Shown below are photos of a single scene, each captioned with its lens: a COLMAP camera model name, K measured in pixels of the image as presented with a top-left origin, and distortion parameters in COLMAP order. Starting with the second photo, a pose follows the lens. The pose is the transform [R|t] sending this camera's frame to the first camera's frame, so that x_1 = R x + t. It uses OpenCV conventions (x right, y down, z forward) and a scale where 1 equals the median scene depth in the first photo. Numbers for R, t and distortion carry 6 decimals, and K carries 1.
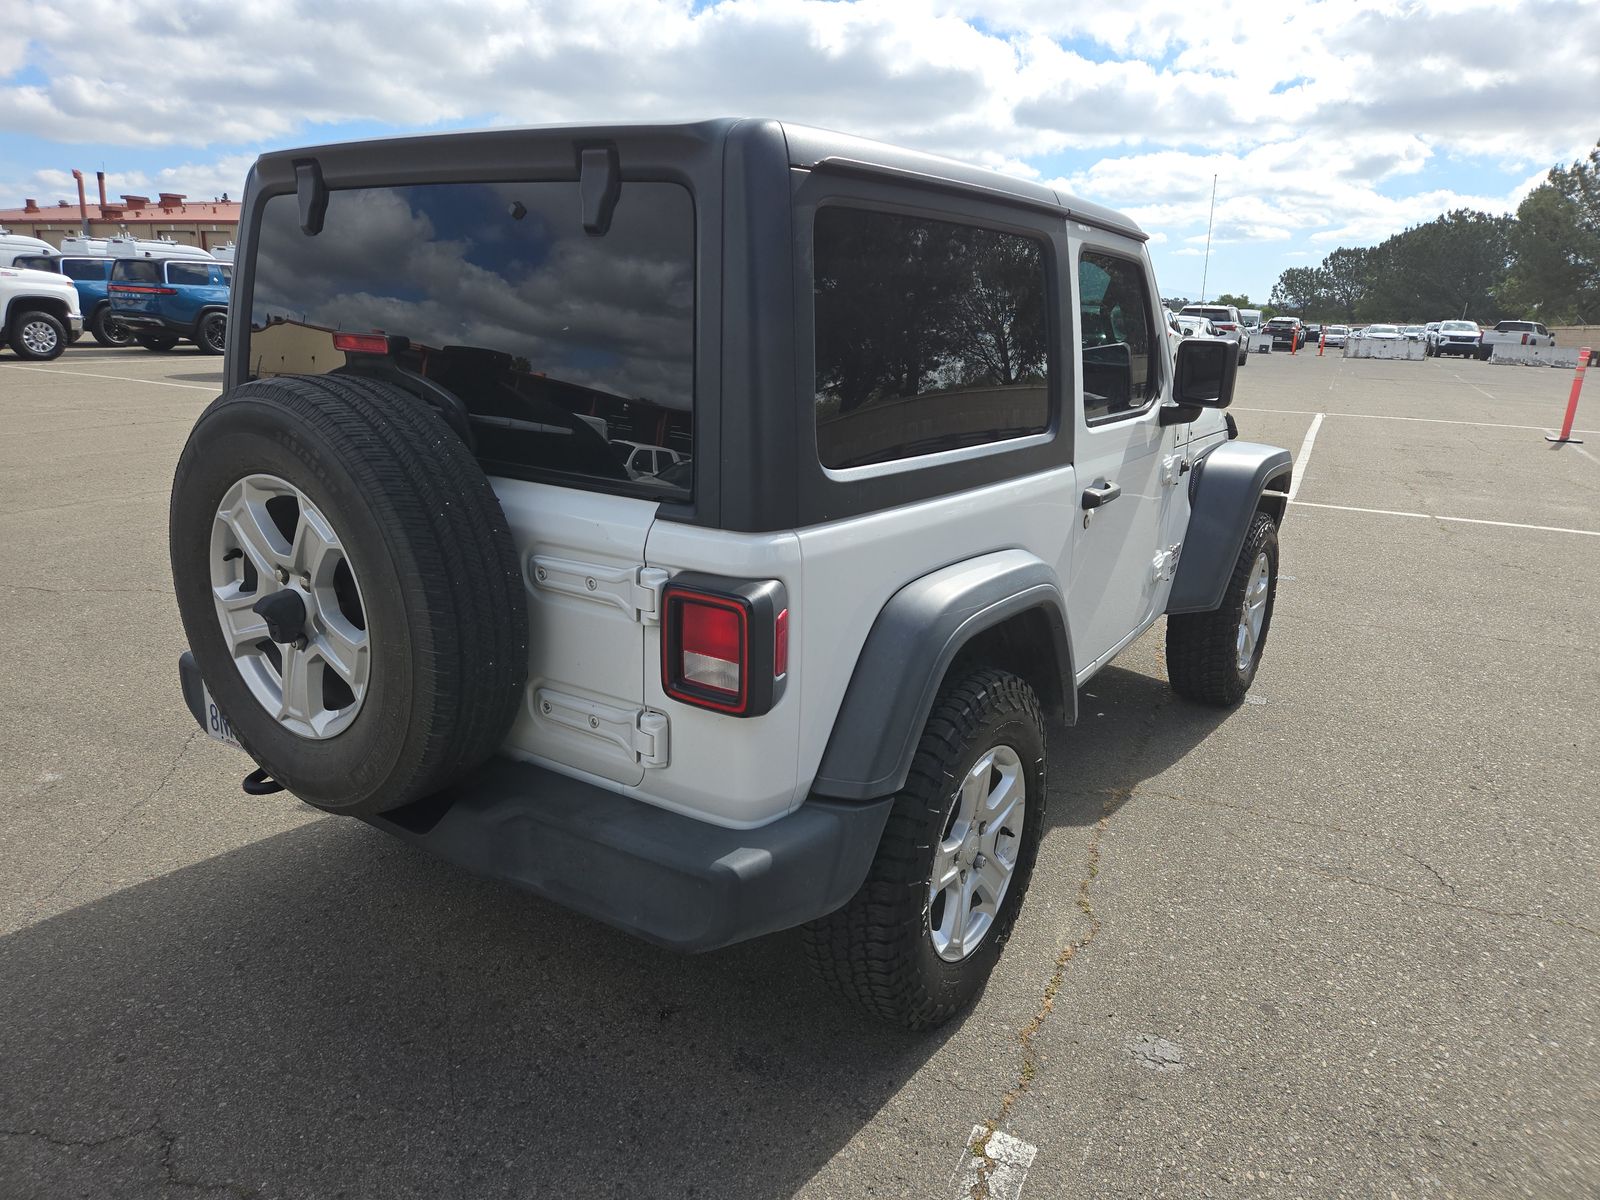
lens RADIAL K [[1082.8, 0, 760.8], [0, 1082.8, 600.8], [0, 0, 1]] dist [0.068344, -0.059288]
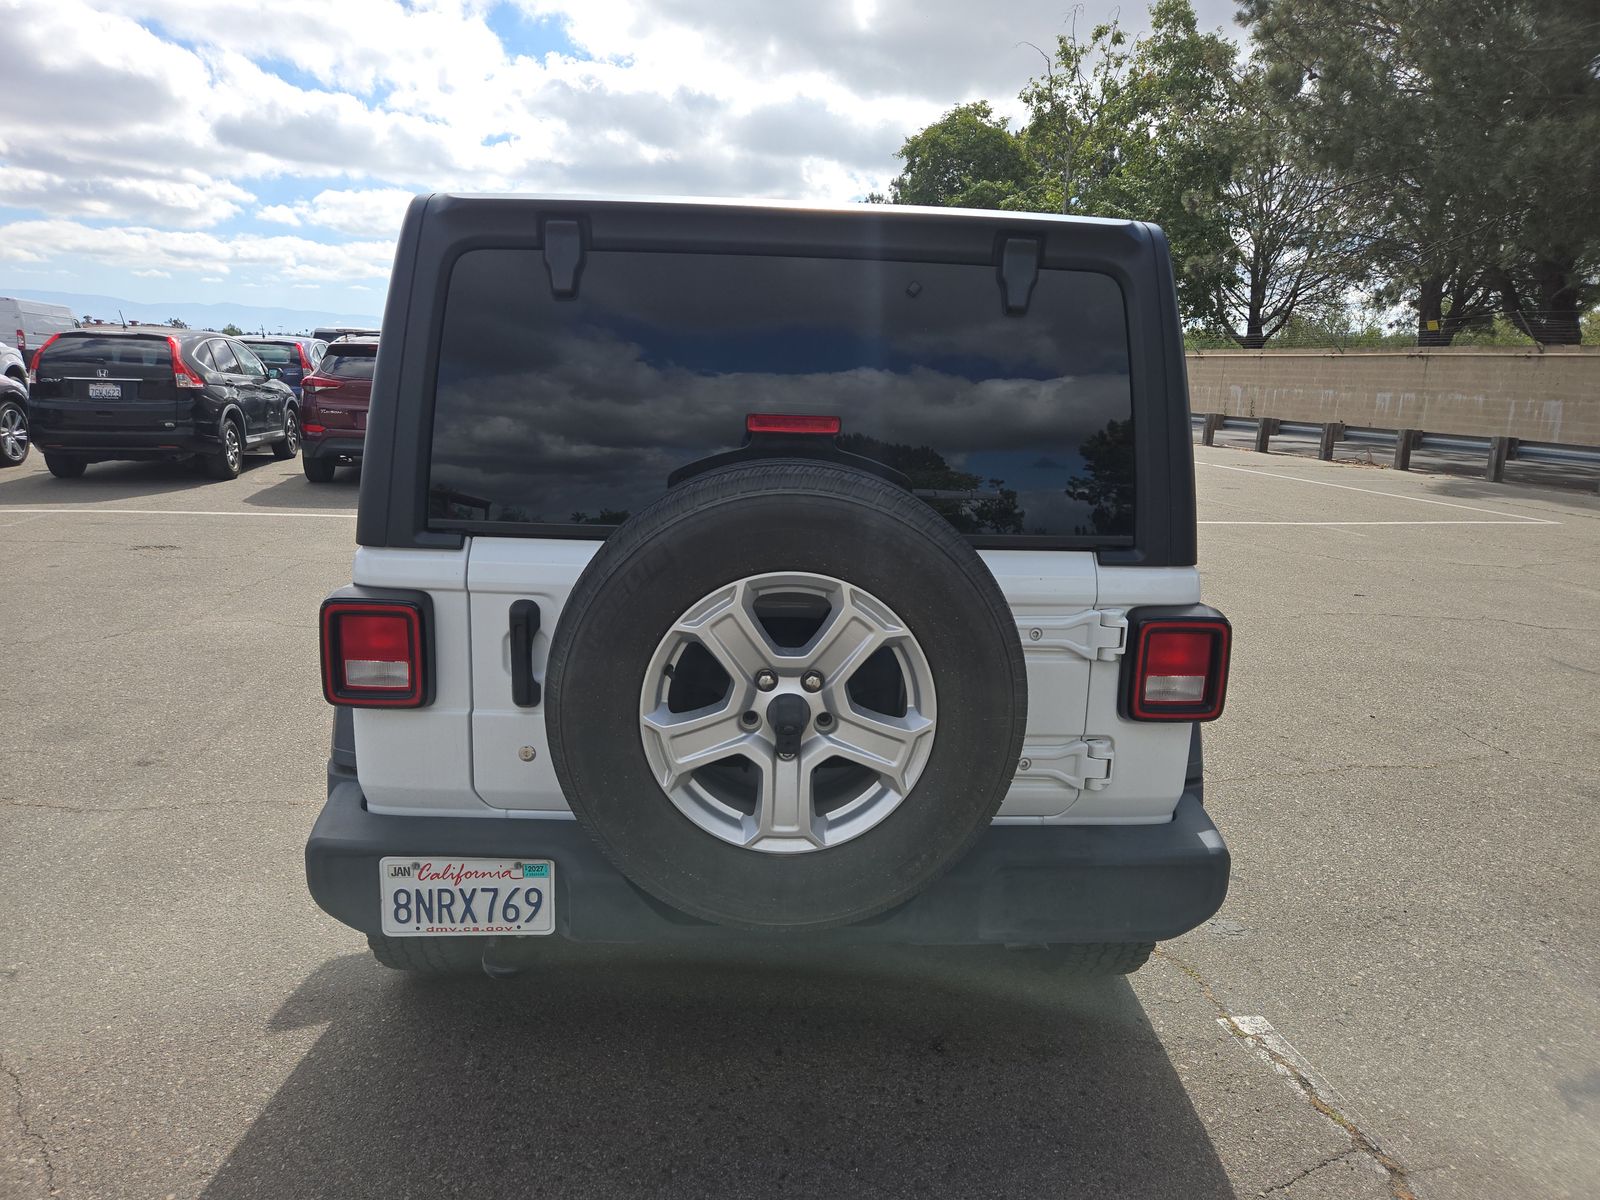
lens RADIAL K [[1094.8, 0, 800.0], [0, 1094.8, 600.0], [0, 0, 1]] dist [0.071477, -0.059147]
pose [[0.787073, -0.137676, 0.601300, -0.881603], [0.157888, 0.987267, 0.019380, -0.095609], [-0.596312, 0.079685, 0.798788, 0.234315]]
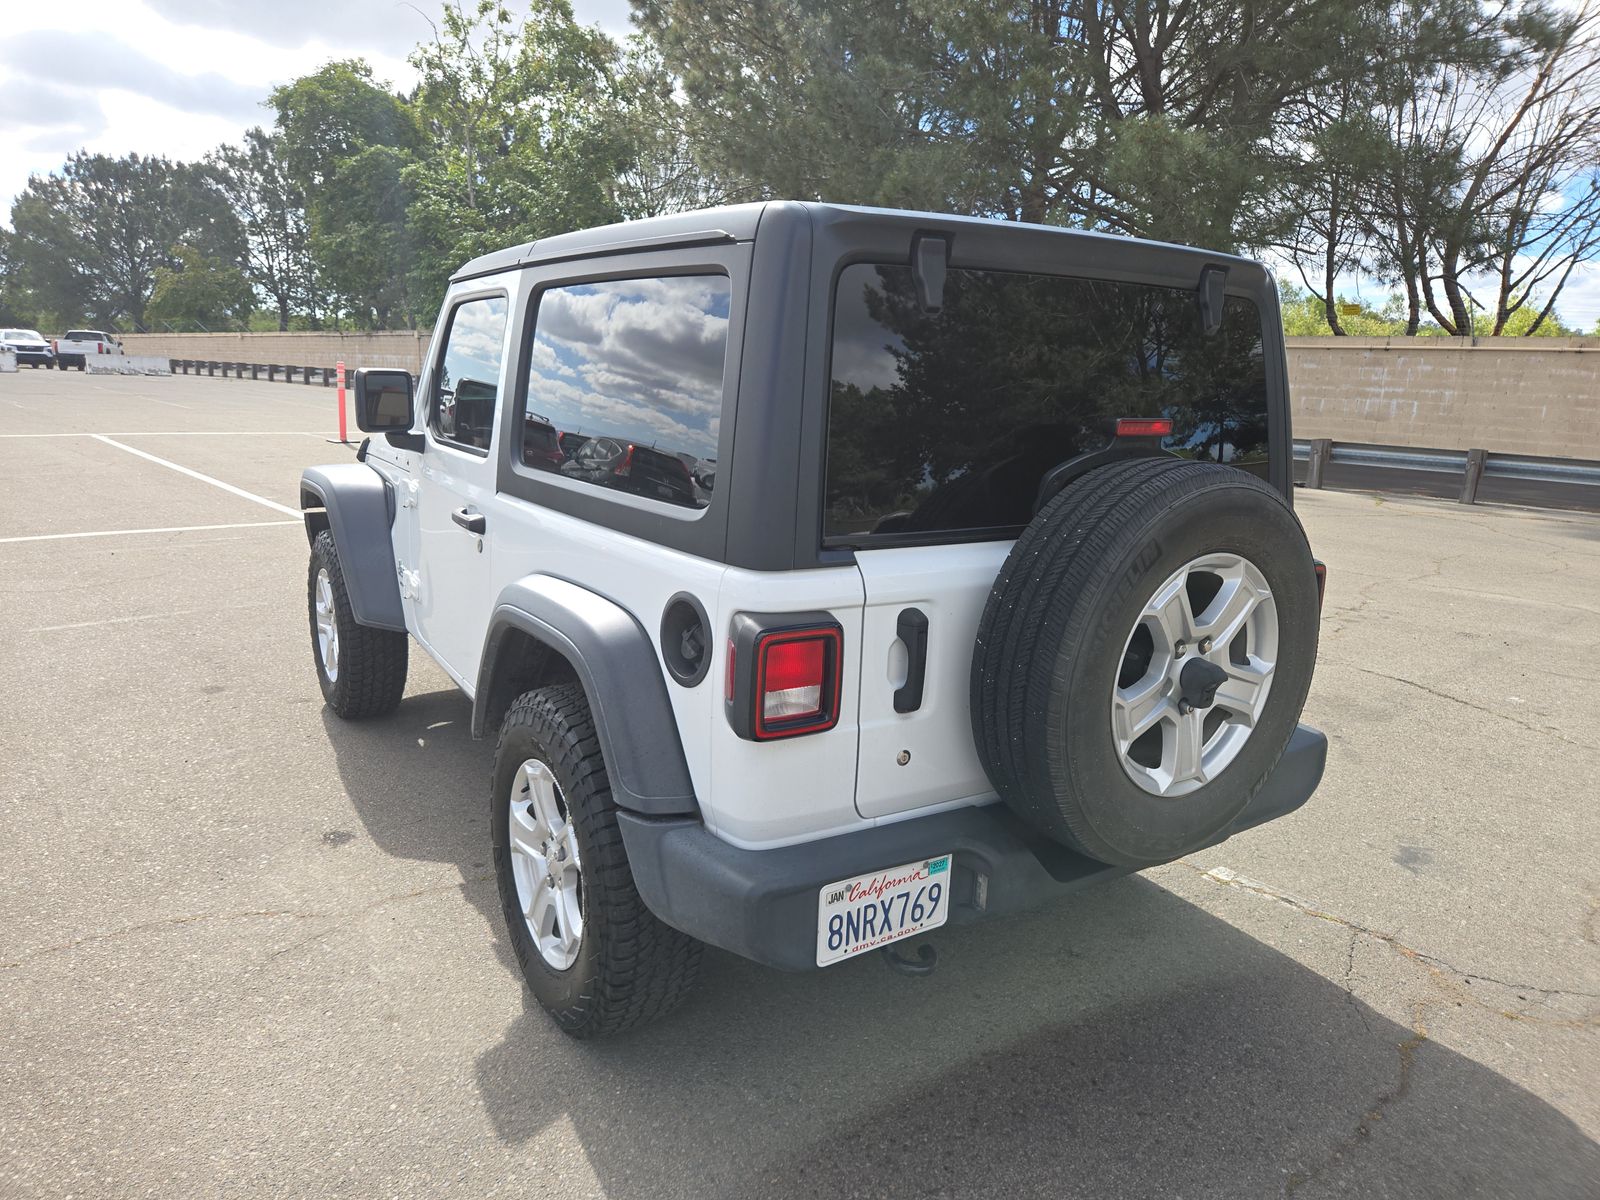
lens RADIAL K [[1094.8, 0, 800.0], [0, 1094.8, 600.0], [0, 0, 1]] dist [0.071477, -0.059147]
pose [[0.350580, -0.217899, 0.910831, -1.416468], [0.225155, 0.963642, 0.143871, -0.284471], [-0.909065, 0.154640, 0.386894, 0.849036]]
